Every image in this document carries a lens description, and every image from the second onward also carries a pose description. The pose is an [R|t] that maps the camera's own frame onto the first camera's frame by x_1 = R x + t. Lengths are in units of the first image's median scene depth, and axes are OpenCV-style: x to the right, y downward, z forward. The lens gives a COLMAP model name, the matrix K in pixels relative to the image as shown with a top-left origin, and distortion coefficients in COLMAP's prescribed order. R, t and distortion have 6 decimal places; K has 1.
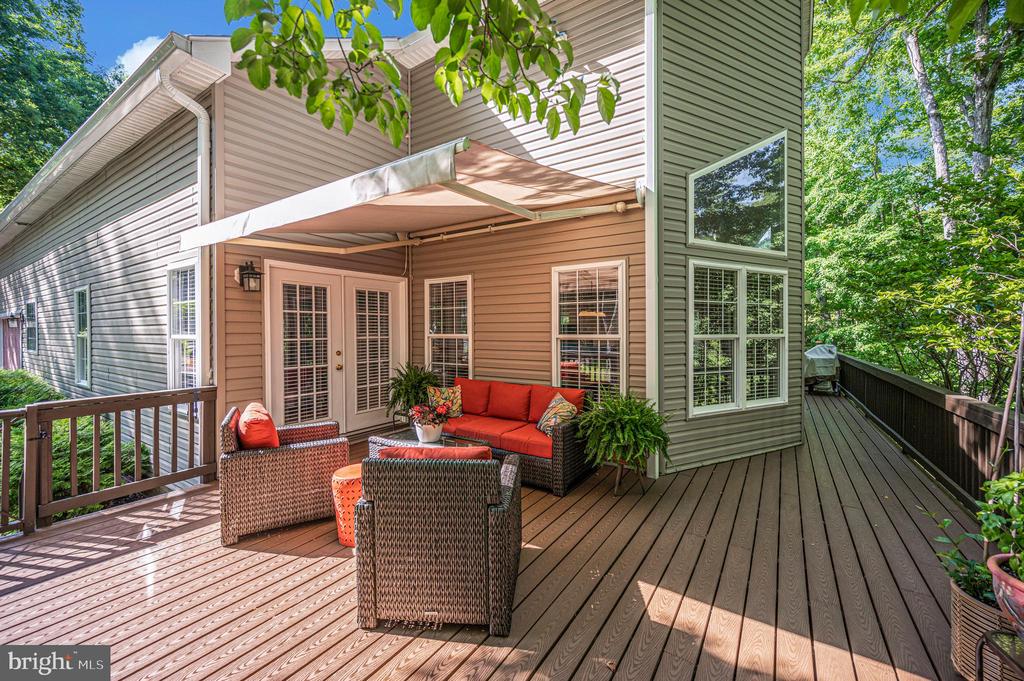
lens RADIAL K [[416.0, 0, 506.5], [0, 416.0, 334.7], [0, 0, 1]] dist [-0.009743, 0.000634]
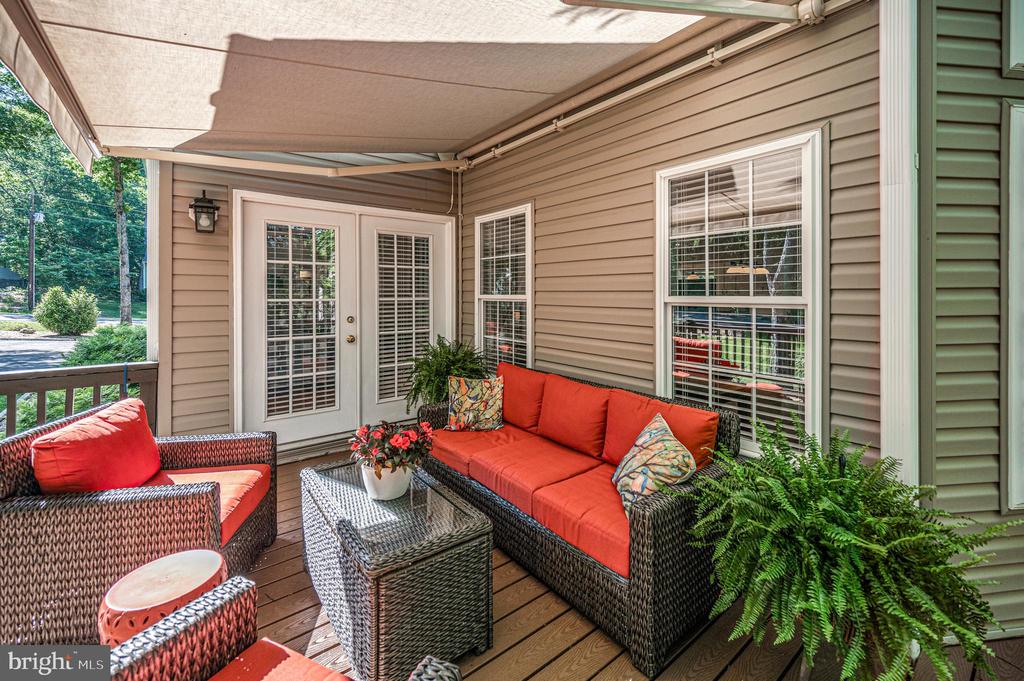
lens RADIAL K [[416.0, 0, 509.9], [0, 416.0, 295.2], [0, 0, 1]] dist [-0.009743, 0.000634]
pose [[0.949012, 0.006451, -0.315174, 0.099300], [-0.009462, 0.999923, -0.008023, 0.004770], [0.315098, 0.010596, 0.949000, 0.428190]]
